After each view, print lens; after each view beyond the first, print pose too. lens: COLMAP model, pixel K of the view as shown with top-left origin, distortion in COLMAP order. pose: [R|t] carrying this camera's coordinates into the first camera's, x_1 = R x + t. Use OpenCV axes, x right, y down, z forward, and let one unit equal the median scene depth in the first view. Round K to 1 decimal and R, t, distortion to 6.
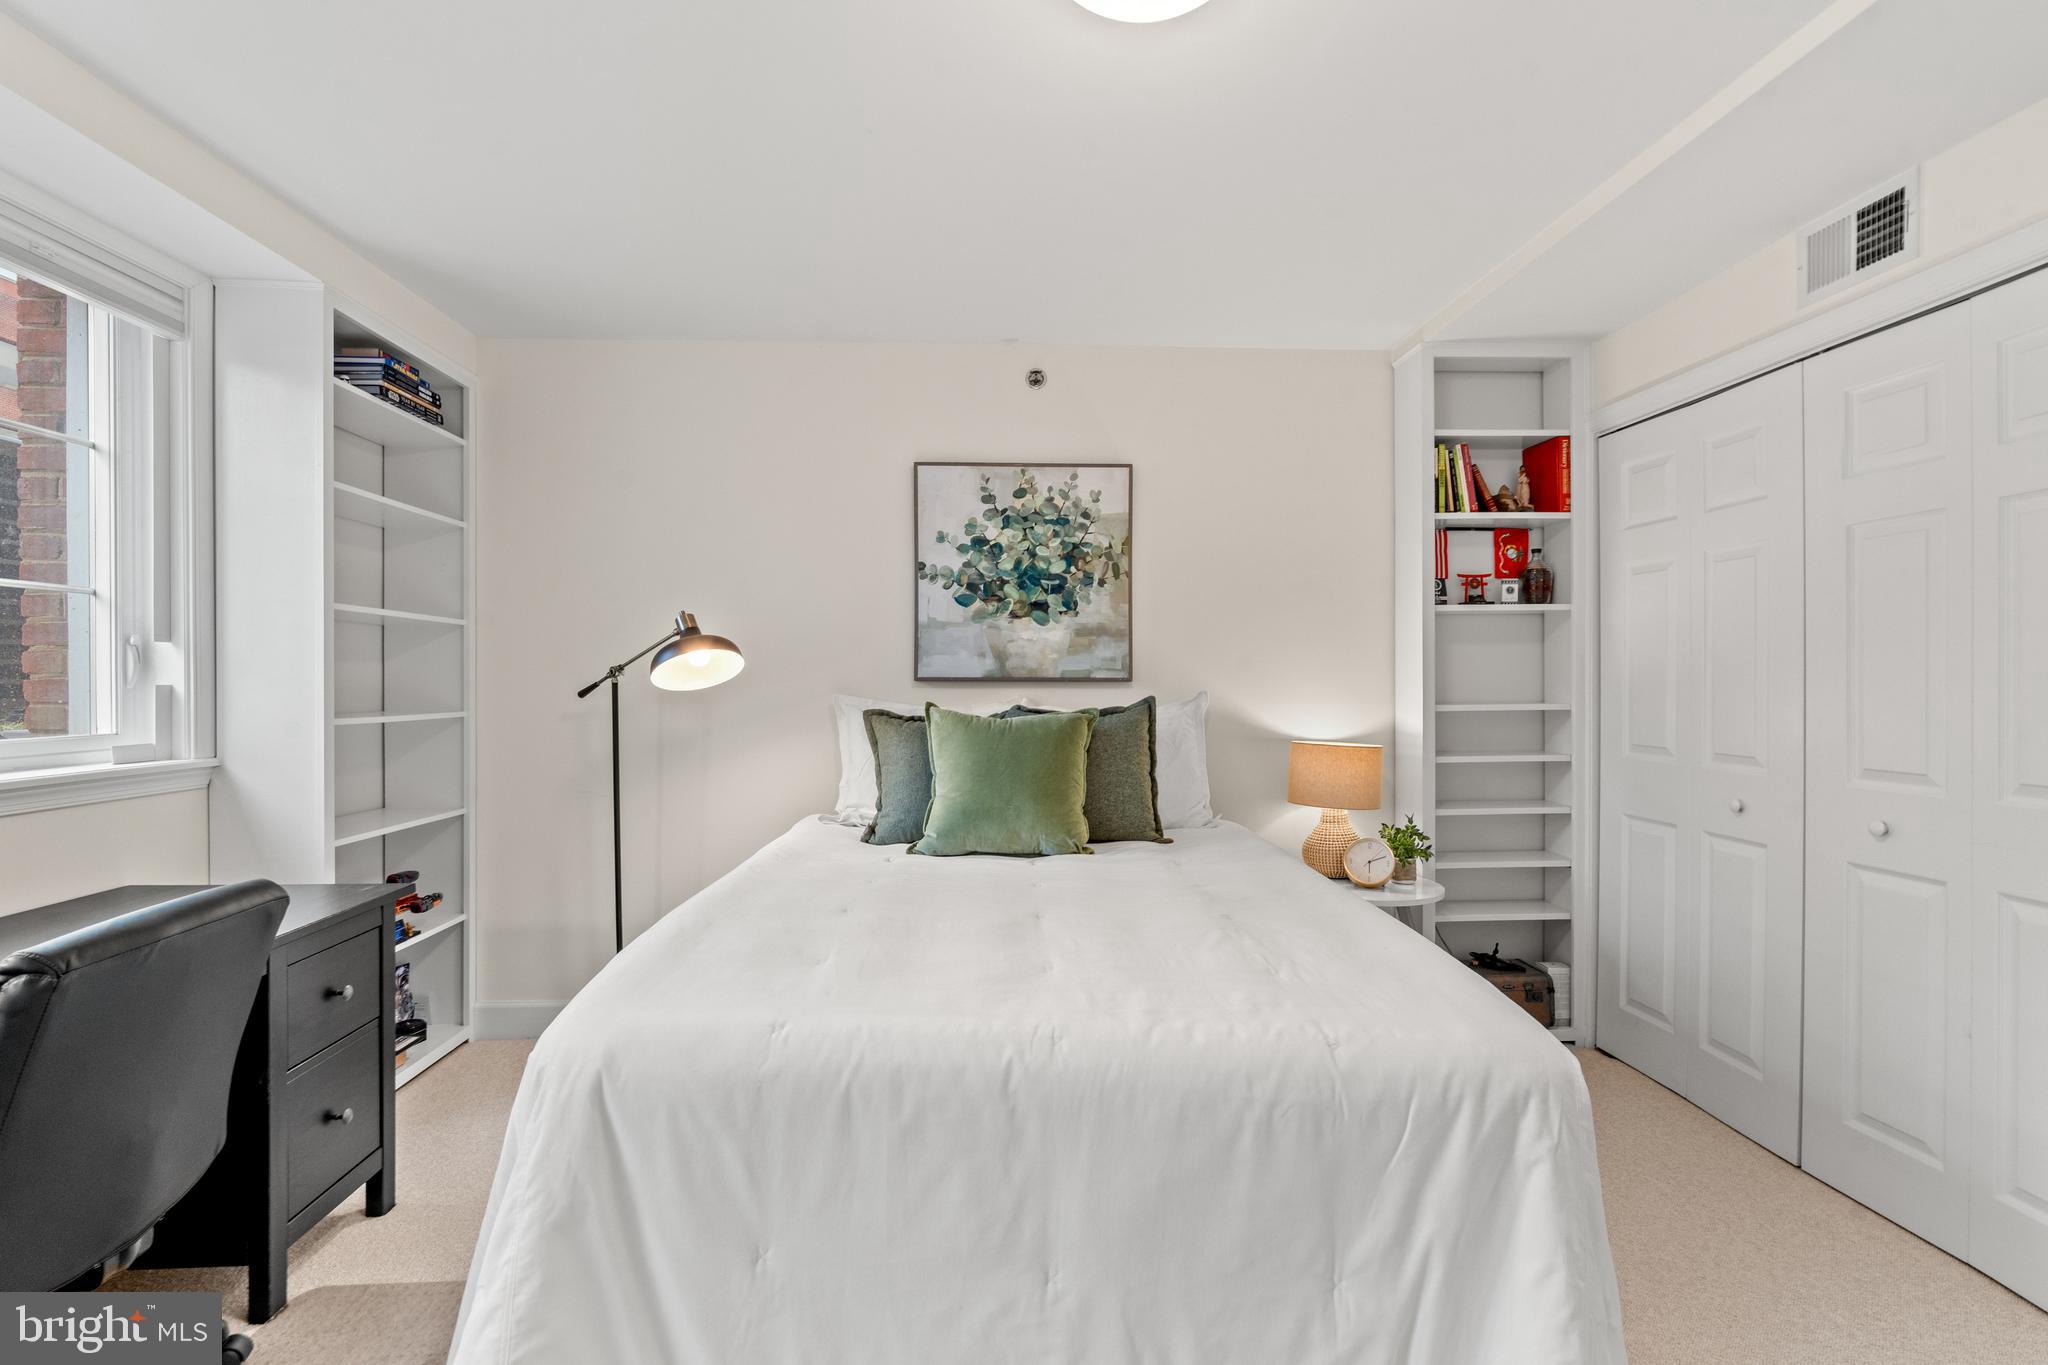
lens RADIAL K [[932.0, 0, 1026.1], [0, 932.0, 718.3], [0, 0, 1]] dist [-0.005547, -0.000063]
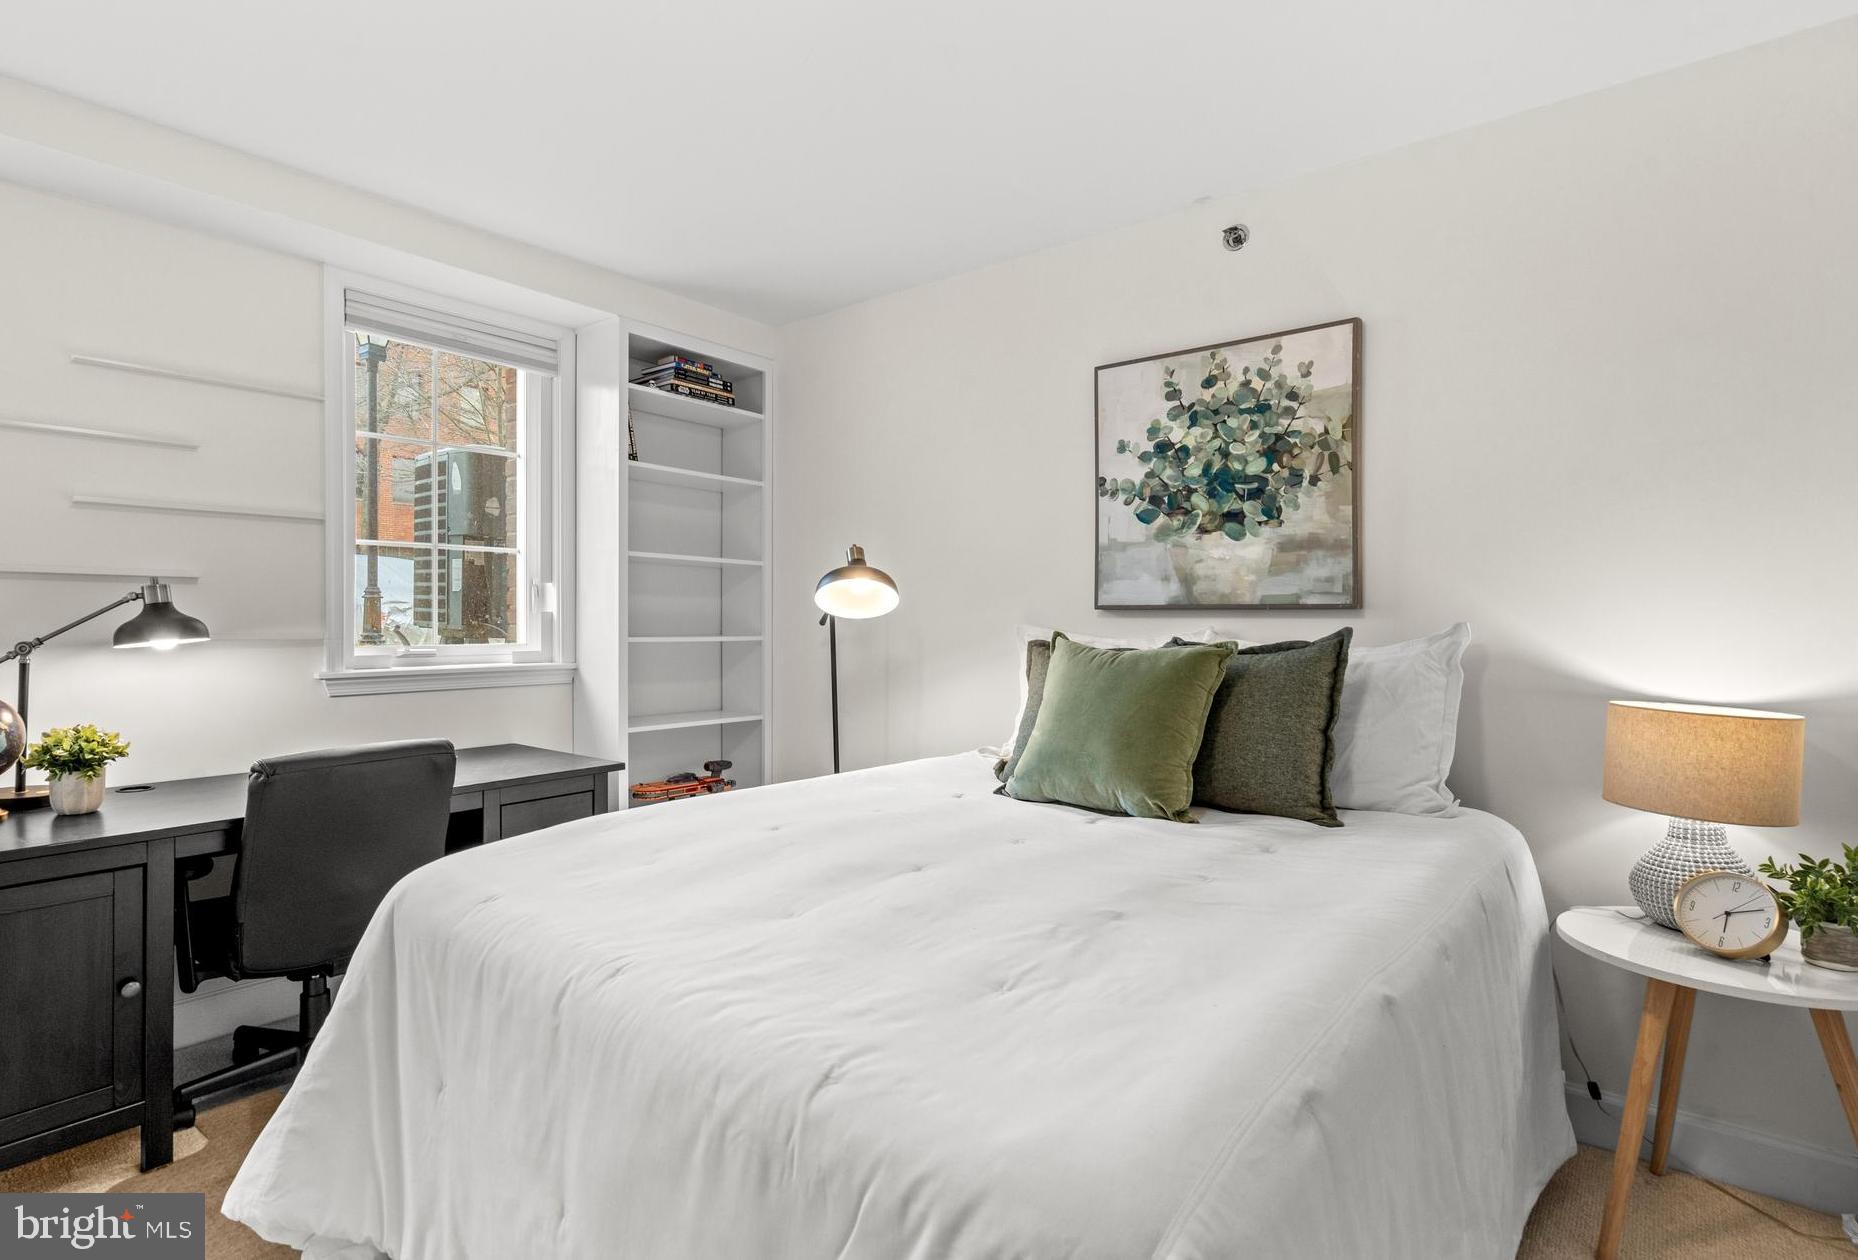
lens RADIAL K [[927.2, 0, 853.4], [0, 927.2, 657.1], [0, 0, 1]] dist [0.002018, 0.000068]
pose [[0.736724, 0.030668, -0.675497, 0.323730], [-0.030175, 0.999467, 0.012466, 0.002282], [0.675520, 0.011200, 0.737257, 0.180271]]
